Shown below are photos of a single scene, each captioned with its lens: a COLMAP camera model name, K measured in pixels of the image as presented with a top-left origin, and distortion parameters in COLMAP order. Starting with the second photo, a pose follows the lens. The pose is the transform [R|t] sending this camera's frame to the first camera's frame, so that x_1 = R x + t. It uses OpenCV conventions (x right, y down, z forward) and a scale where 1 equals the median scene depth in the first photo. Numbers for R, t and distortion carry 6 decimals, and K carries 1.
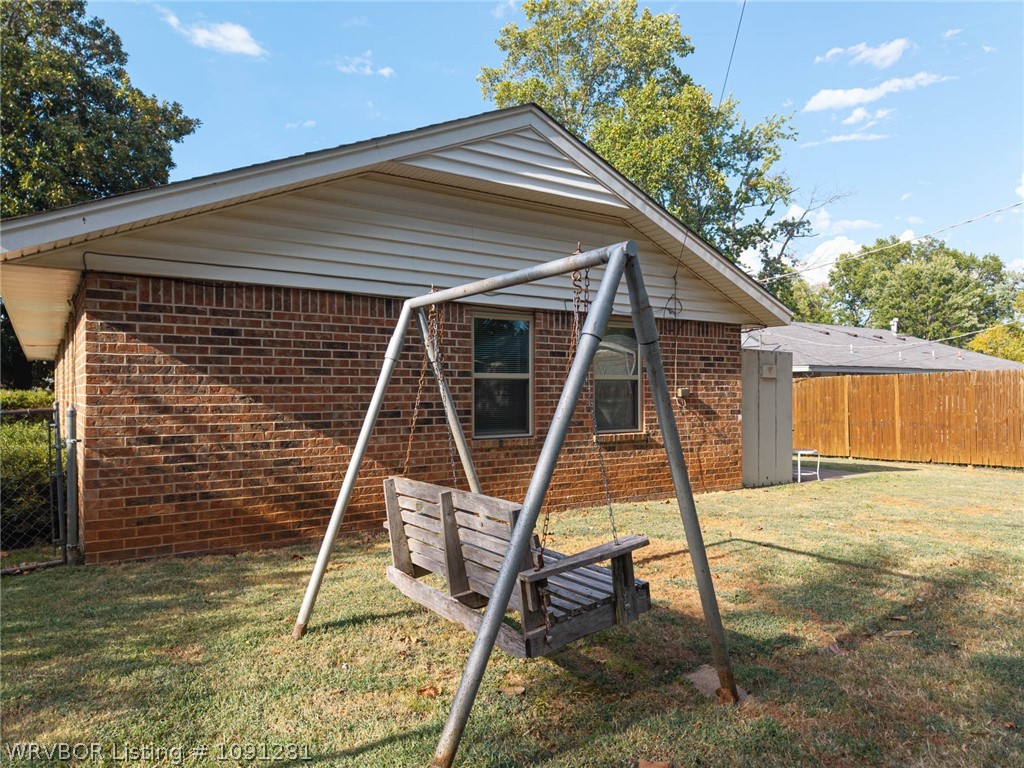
lens RADIAL K [[716.2, 0, 472.9], [0, 716.2, 388.5], [0, 0, 1]] dist [0.022899, -0.003904]
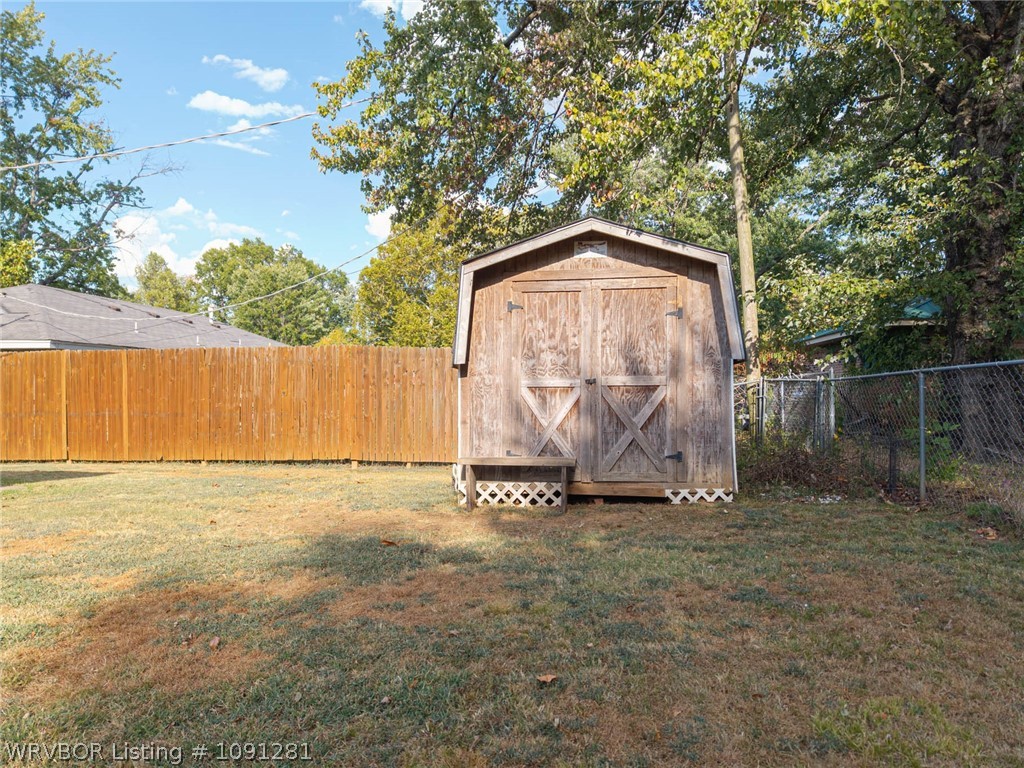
lens RADIAL K [[710.0, 0, 512.0], [0, 710.0, 384.0], [0, 0, 1]] dist [0.045474, -0.028560]
pose [[0.670261, 0.016724, 0.741937, 0.083082], [-0.011919, 0.999860, -0.011770, 0.006062], [-0.742030, -0.000954, 0.670366, 0.050541]]
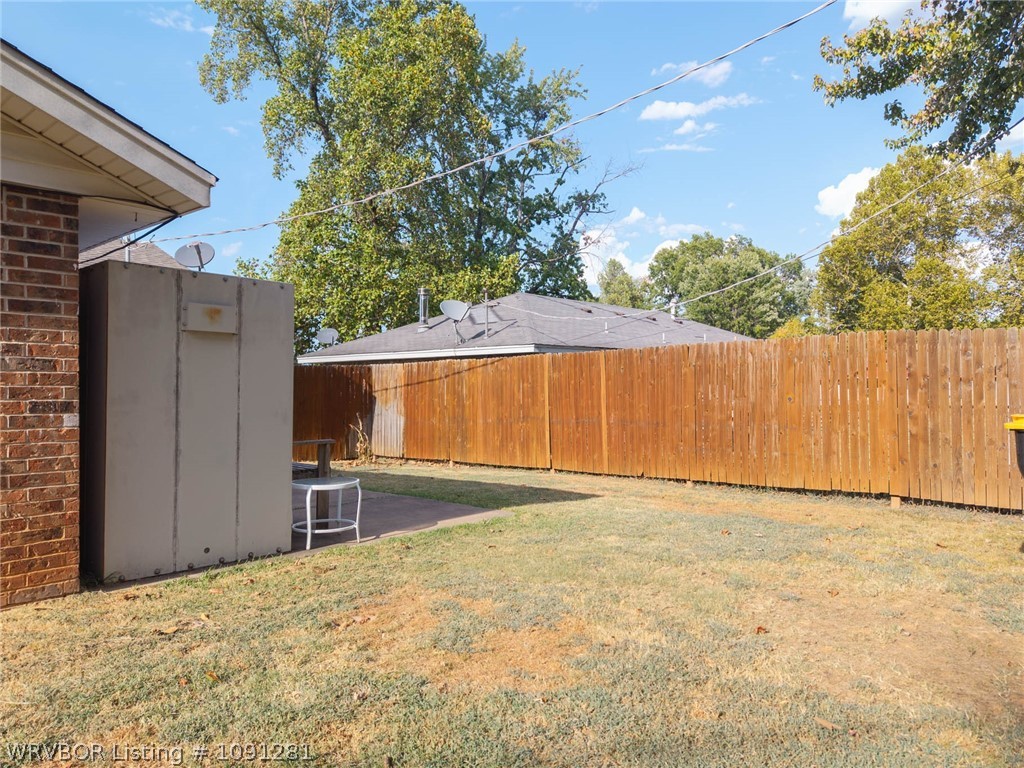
lens RADIAL K [[710.0, 0, 512.0], [0, 710.0, 384.0], [0, 0, 1]] dist [0.045474, -0.028560]
pose [[0.972856, -0.000726, 0.231409, 0.096928], [0.000838, 1.000000, -0.000384, 0.003653], [-0.231409, 0.000567, 0.972856, 0.101047]]
